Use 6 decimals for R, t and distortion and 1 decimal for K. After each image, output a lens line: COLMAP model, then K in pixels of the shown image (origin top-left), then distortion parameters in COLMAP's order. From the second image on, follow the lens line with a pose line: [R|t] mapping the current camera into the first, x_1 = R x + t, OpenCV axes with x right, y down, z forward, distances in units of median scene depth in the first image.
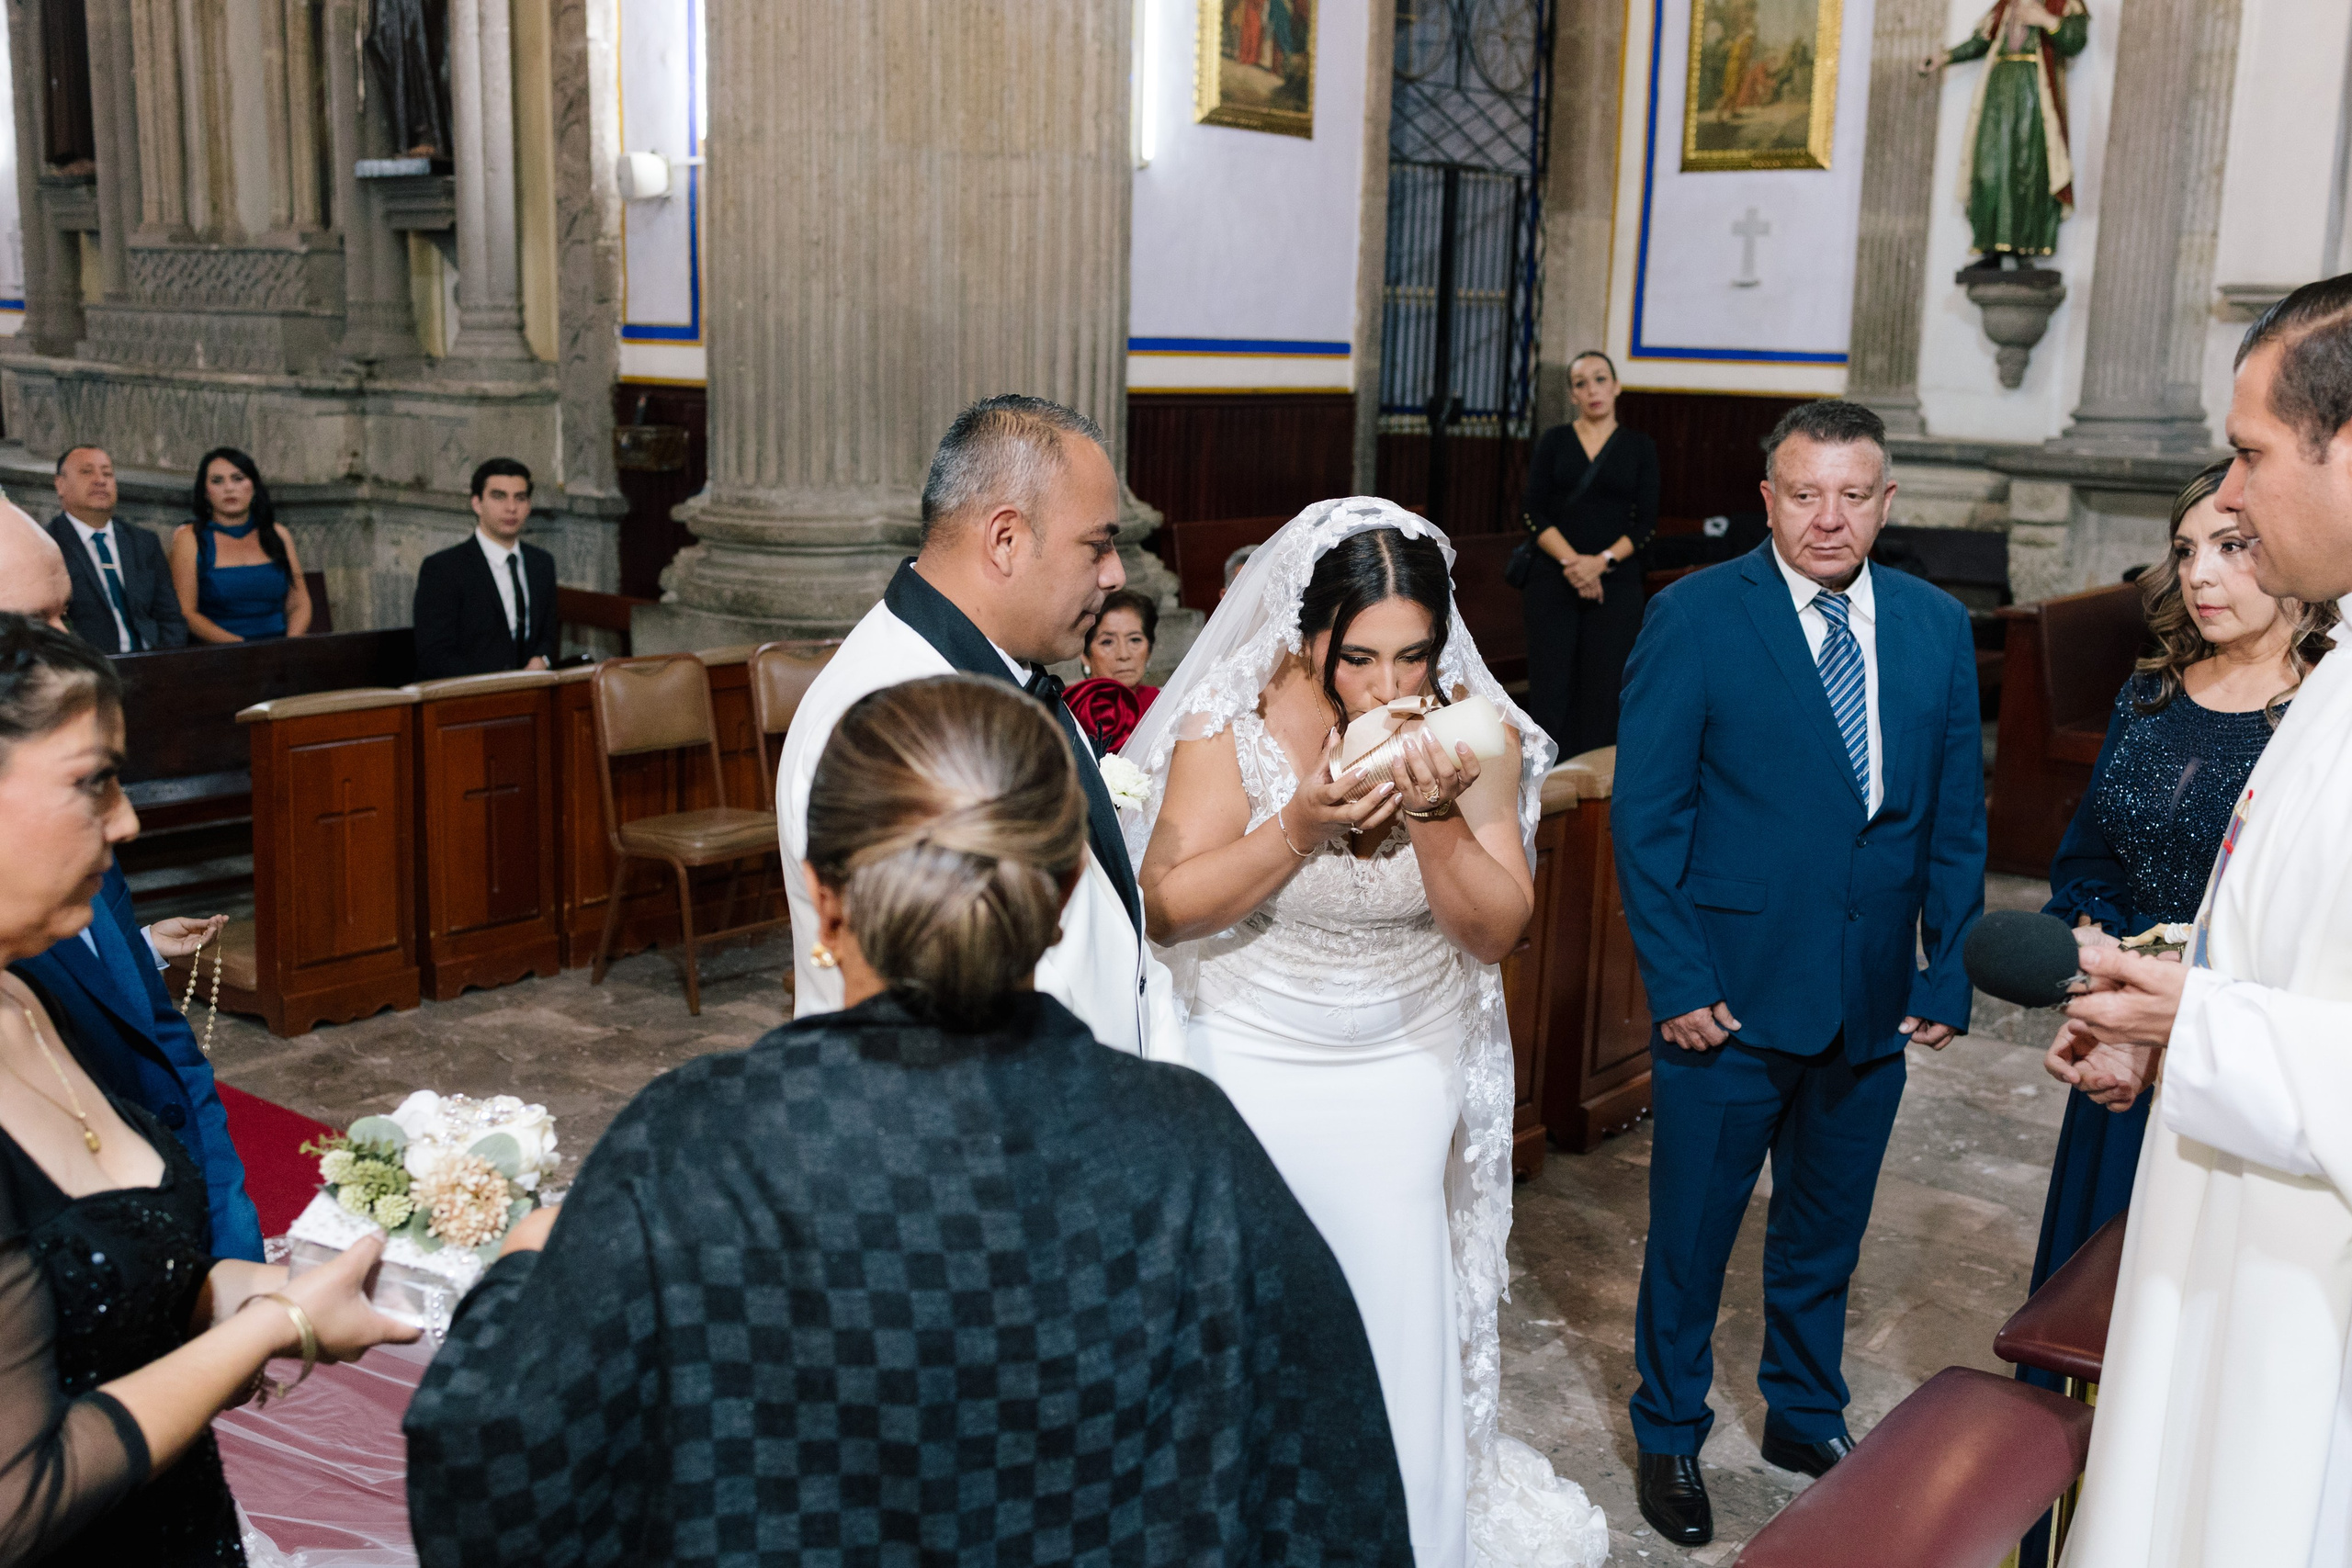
lens RADIAL K [[2329.0, 0, 1176.0], [0, 2329.0, 784.0], [0, 0, 1]] dist [0.008577, -0.029852]
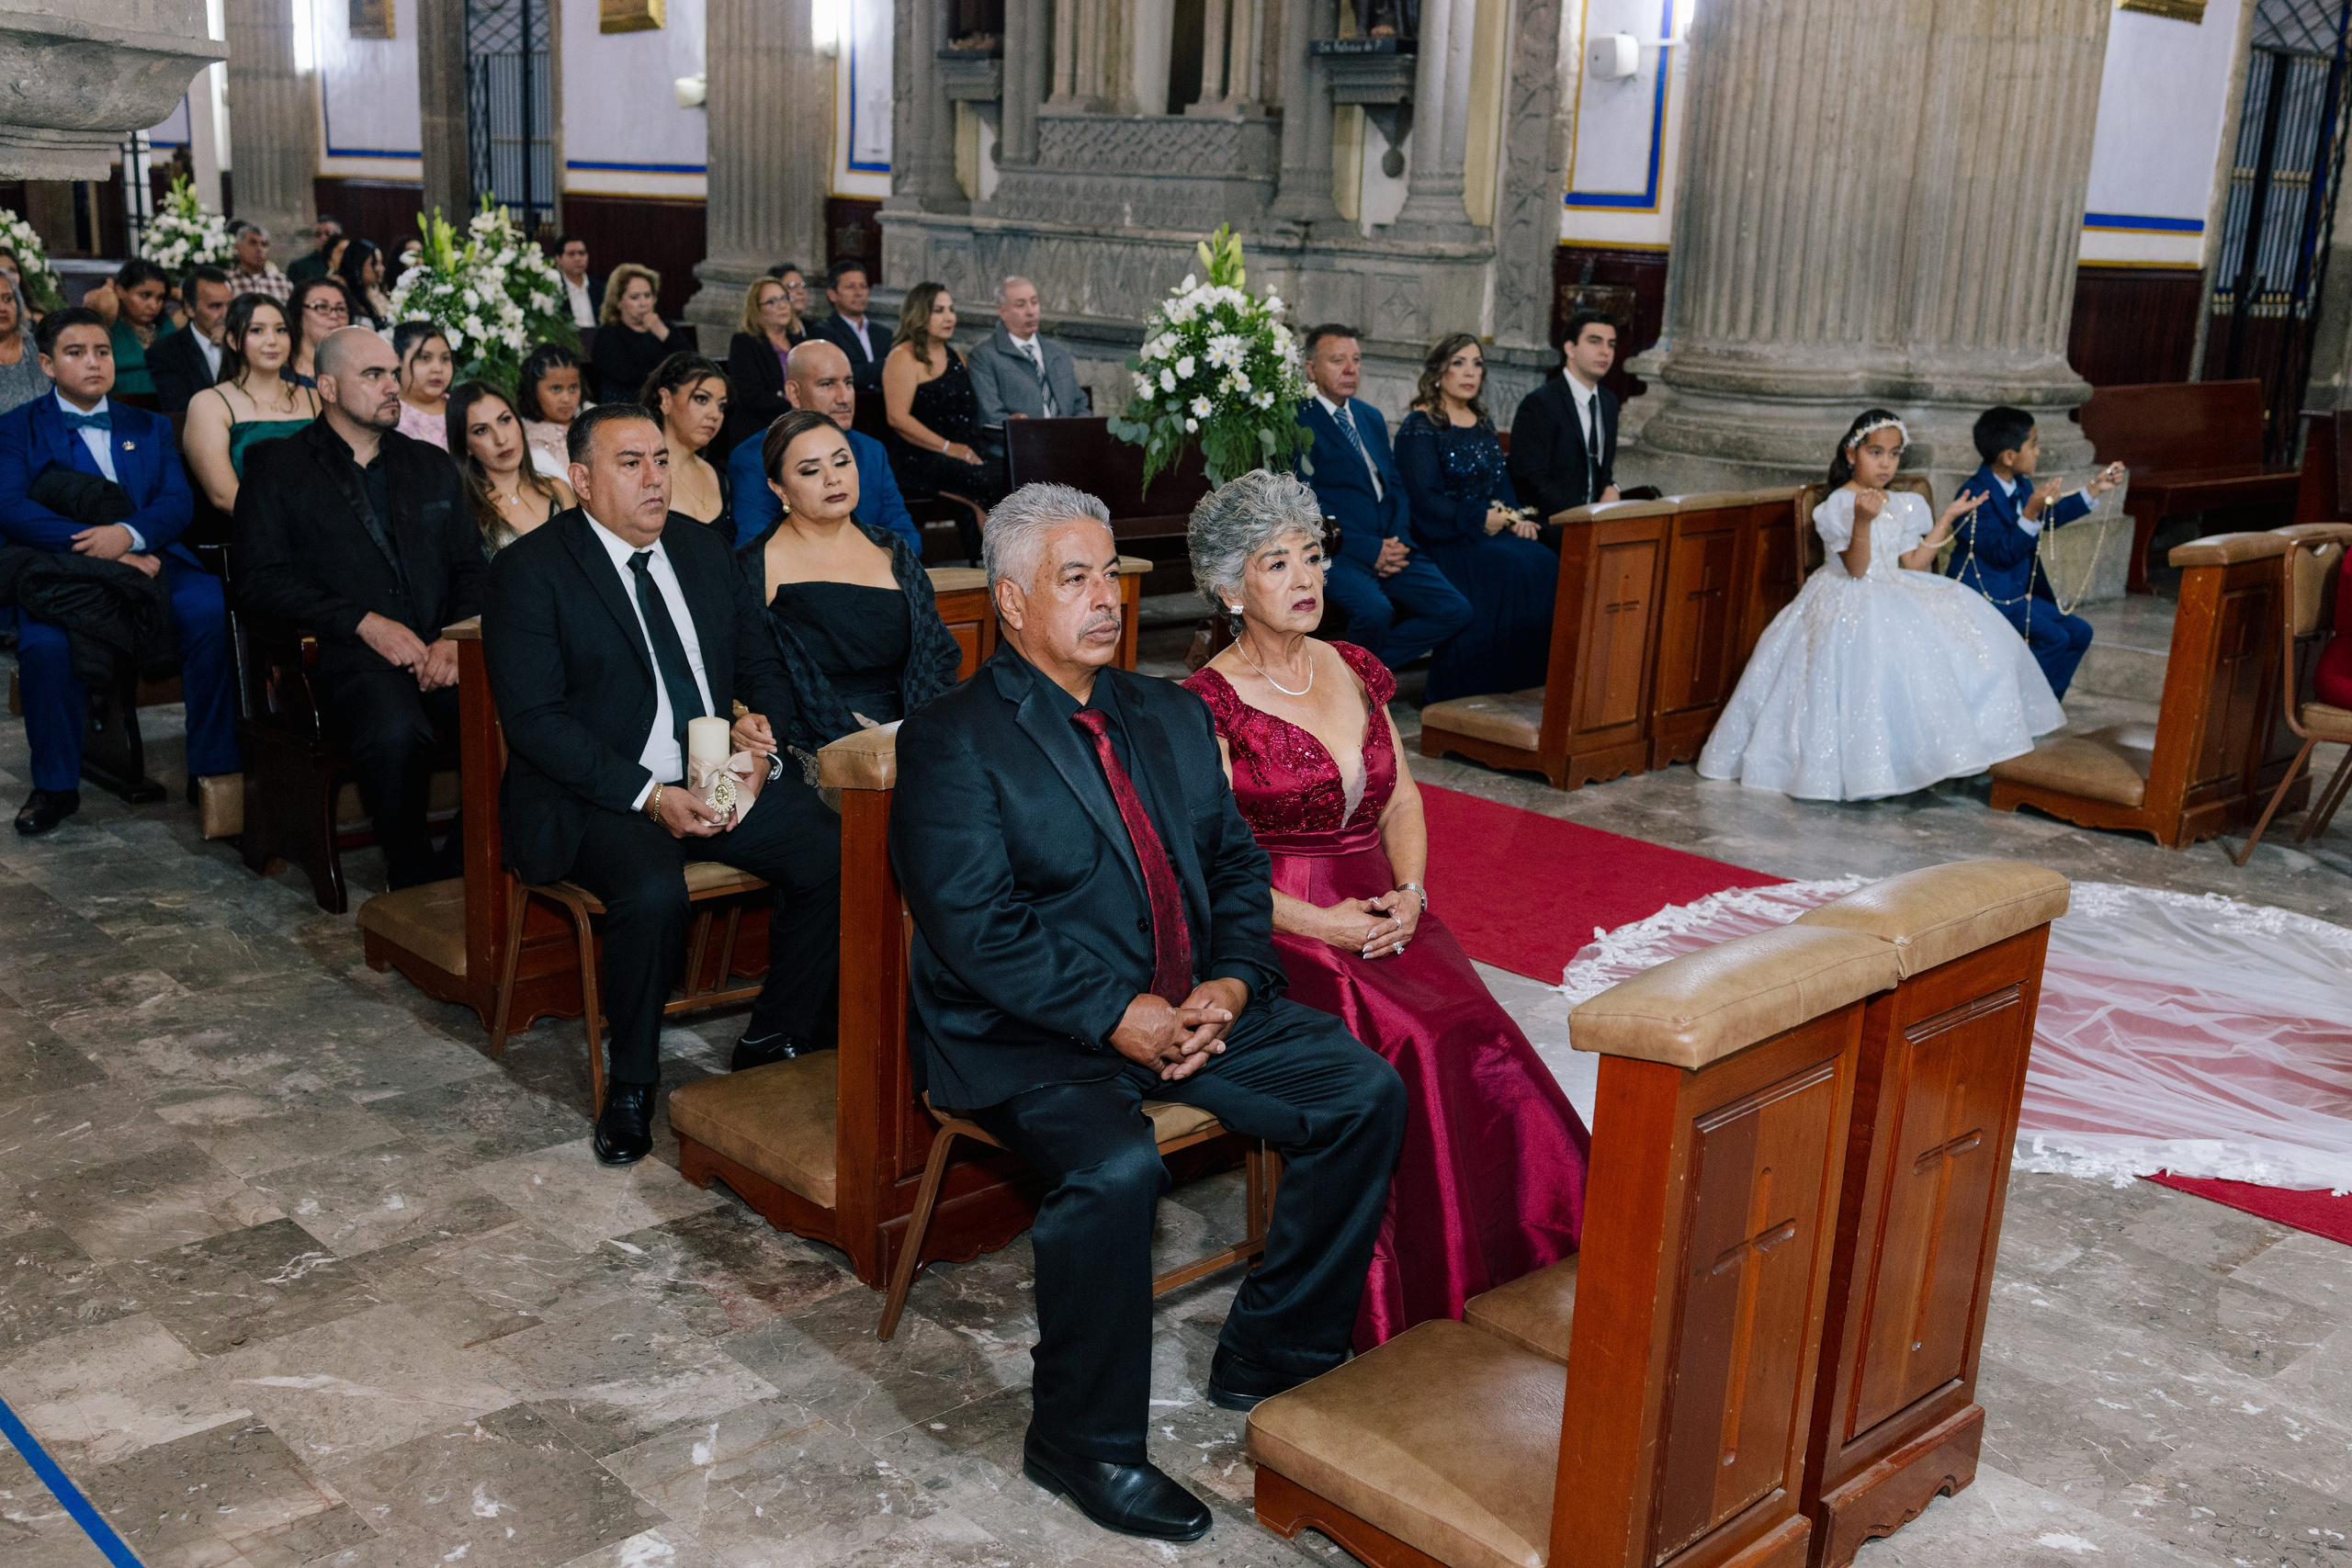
lens RADIAL K [[2322.7, 0, 1176.0], [0, 2322.7, 784.0], [0, 0, 1]] dist [-0.000699, 0.018638]
pose [[0.989967, 0.049640, -0.132291, -0.259912], [-0.042992, 0.997687, 0.052646, 0.031641], [0.134599, -0.046431, 0.989812, -0.123137]]
